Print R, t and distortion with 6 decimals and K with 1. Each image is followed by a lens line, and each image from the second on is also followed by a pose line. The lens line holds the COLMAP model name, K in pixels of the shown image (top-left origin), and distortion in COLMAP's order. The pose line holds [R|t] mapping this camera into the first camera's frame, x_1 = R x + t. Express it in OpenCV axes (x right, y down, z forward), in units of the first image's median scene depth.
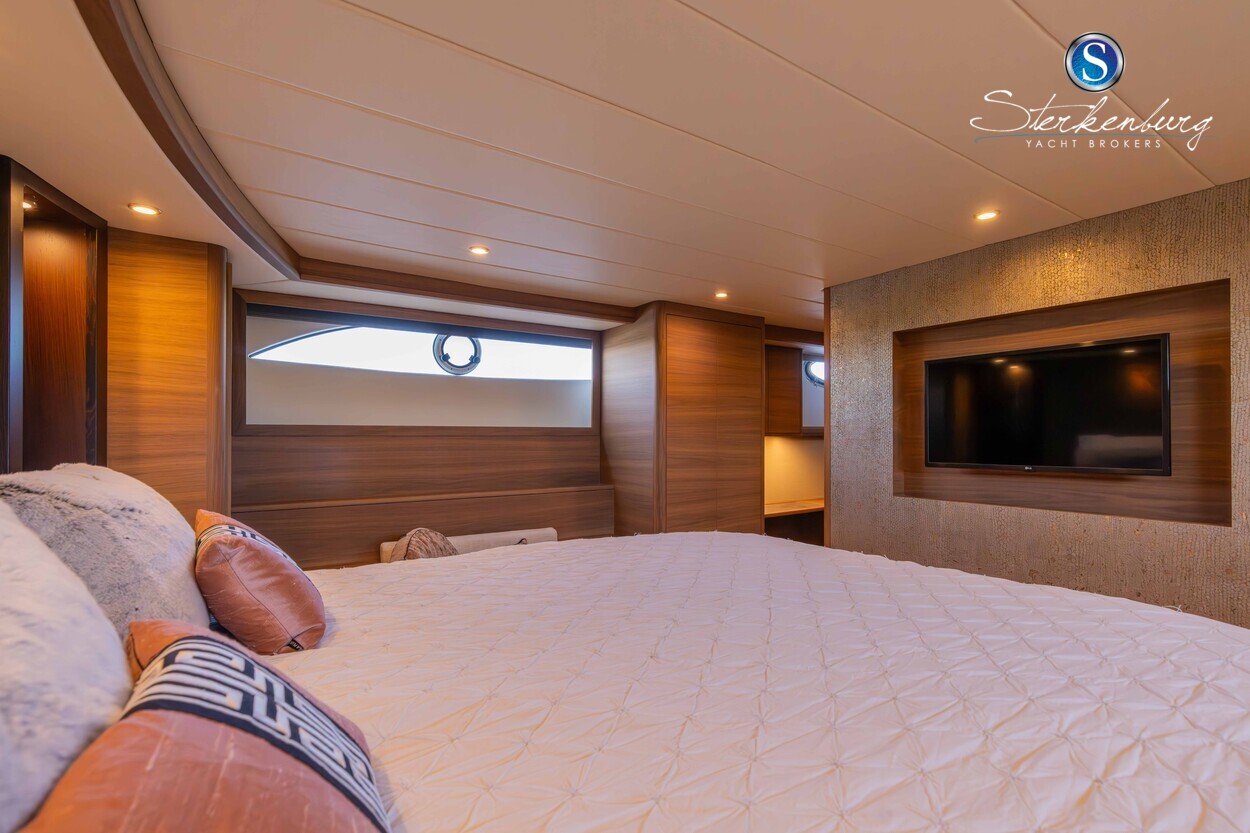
lens RADIAL K [[575.2, 0, 621.0], [0, 575.2, 431.2], [0, 0, 1]] dist [0.000116, 0.001110]
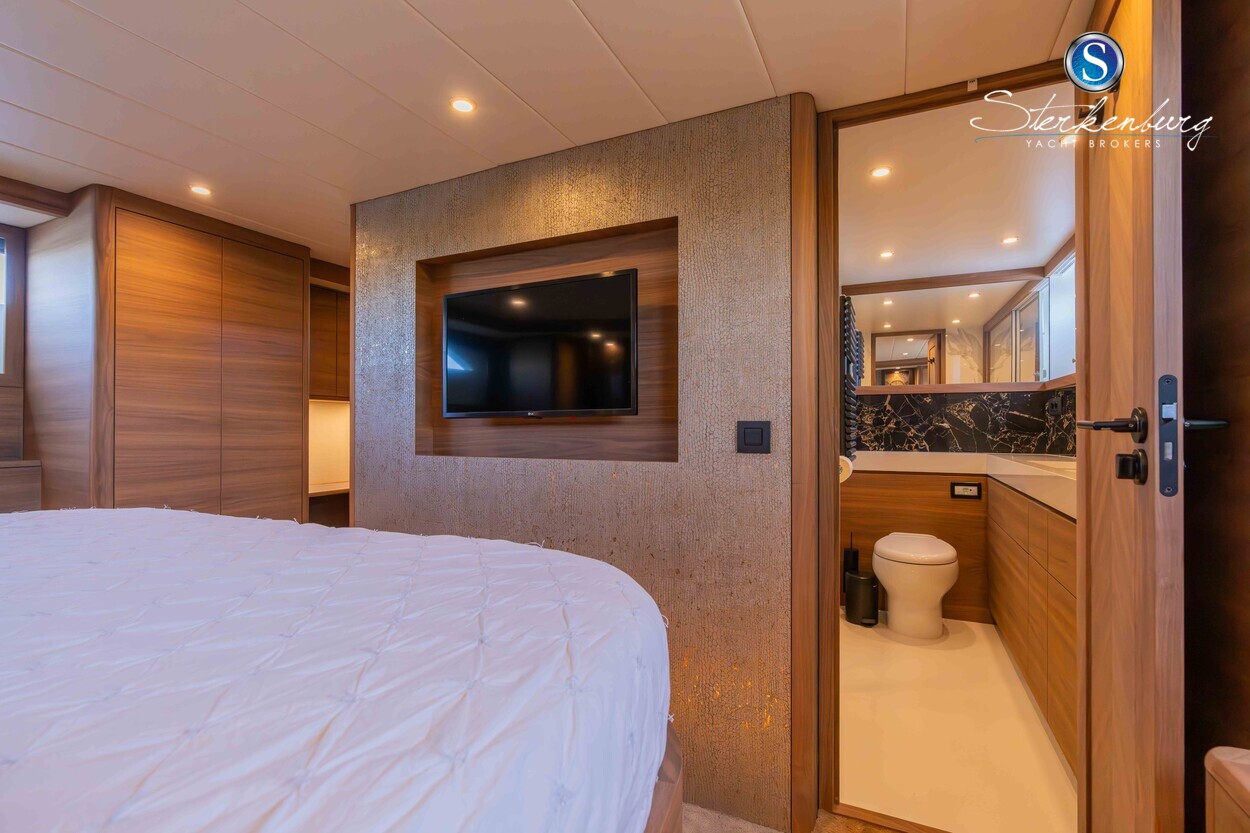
lens RADIAL K [[568.4, 0, 625.0], [0, 568.4, 425.2], [0, 0, 1]] dist [-0.002024, -0.000304]
pose [[0.863509, 0.002322, 0.504328, 0.304215], [-0.002896, 0.999996, 0.000353, 0.064703], [-0.504325, -0.001765, 0.863512, 0.119300]]
